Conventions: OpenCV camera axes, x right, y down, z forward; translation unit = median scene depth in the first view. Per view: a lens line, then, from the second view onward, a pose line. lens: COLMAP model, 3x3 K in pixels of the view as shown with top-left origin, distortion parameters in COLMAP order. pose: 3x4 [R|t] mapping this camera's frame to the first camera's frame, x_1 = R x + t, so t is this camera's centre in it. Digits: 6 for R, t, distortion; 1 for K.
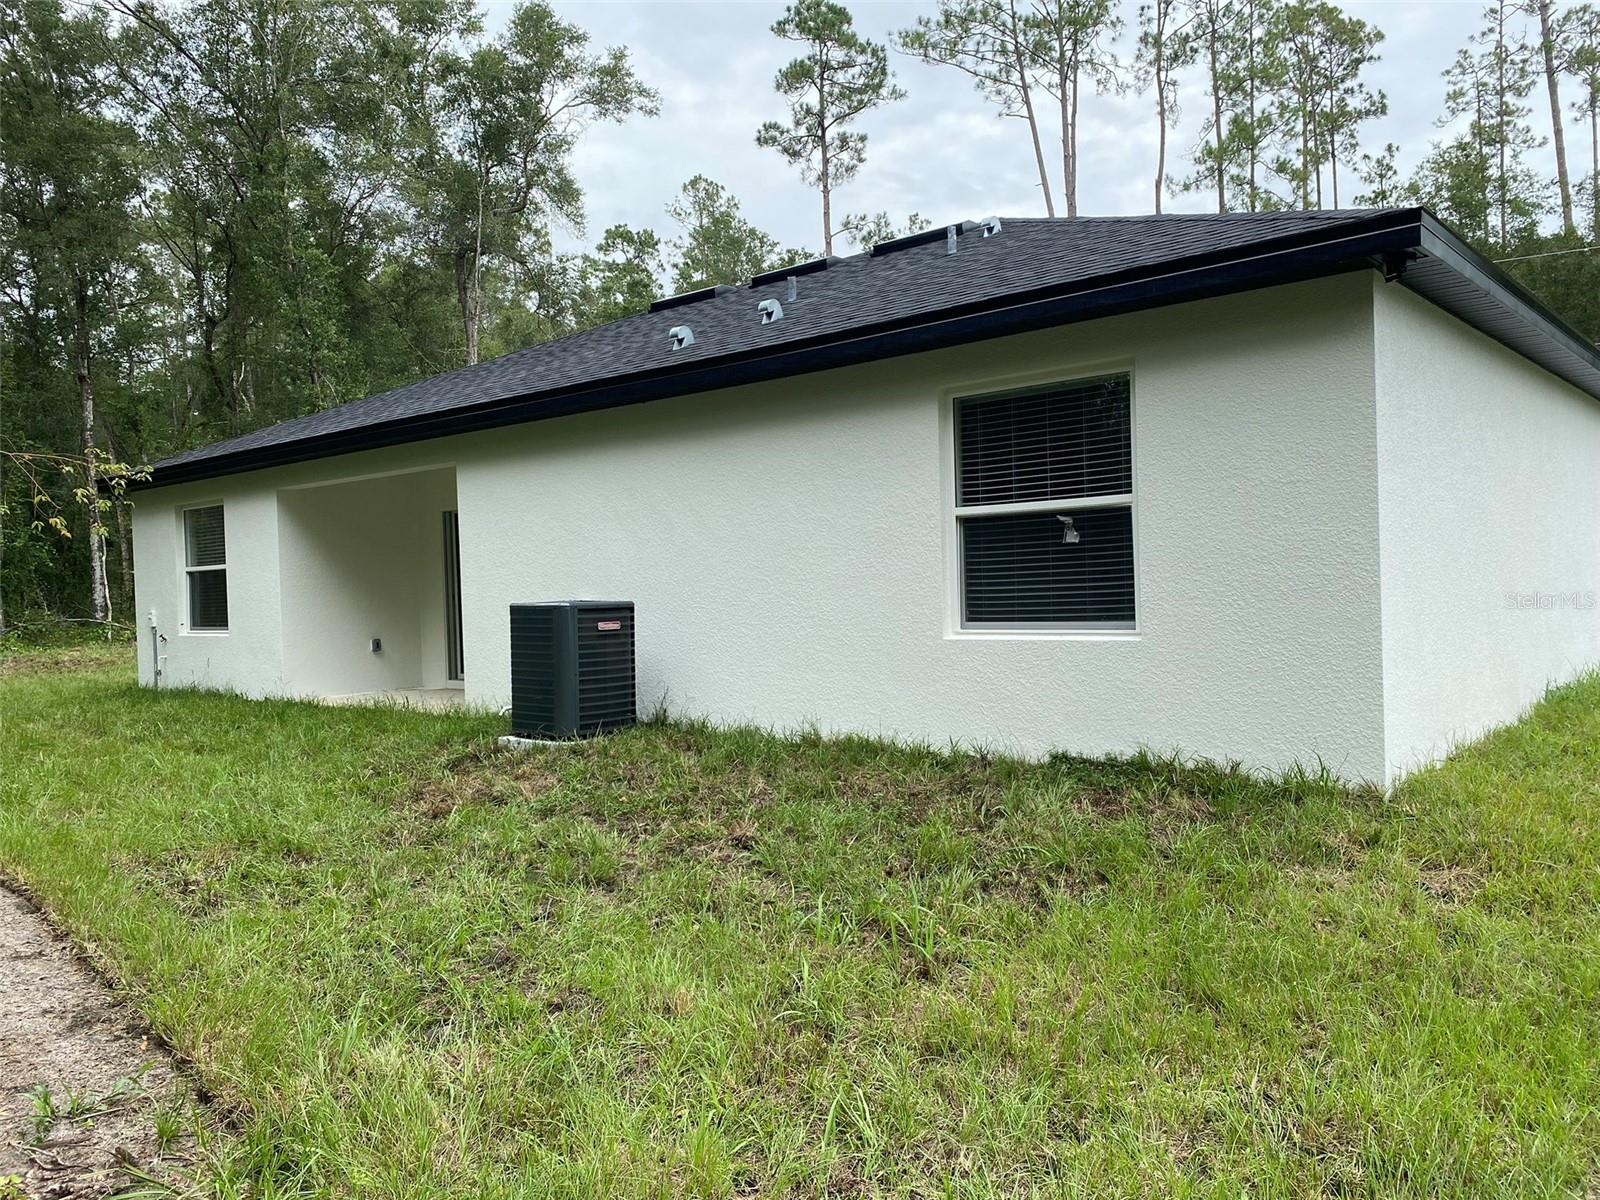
lens RADIAL K [[1223.7, 0, 800.0], [0, 1223.7, 600.0], [0, 0, 1]] dist [0.016341, -0.007542]
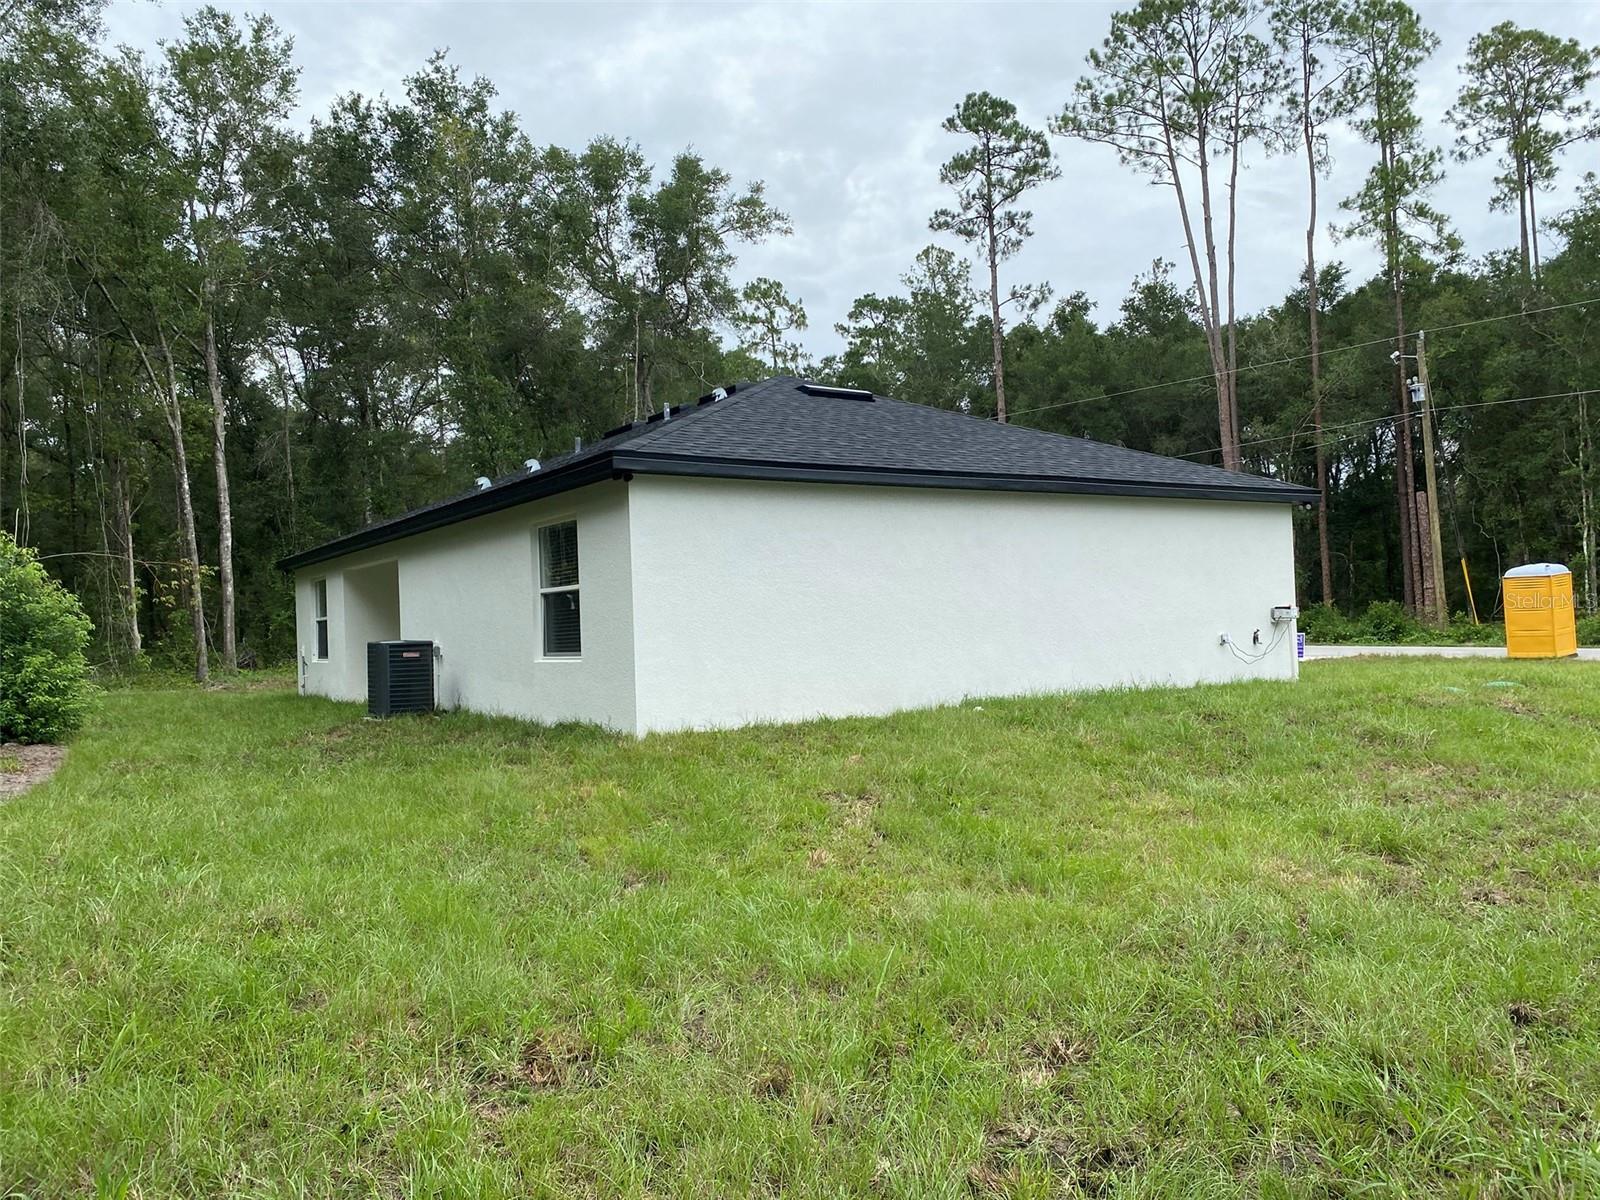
lens RADIAL K [[1274.0, 0, 800.0], [0, 1274.0, 600.0], [0, 0, 1]] dist [0.002102, -0.044726]
pose [[0.953136, -0.005047, -0.302499, 0.201971], [-0.004357, 0.999528, -0.030405, -0.001032], [0.302509, 0.030298, 0.952665, -0.125729]]
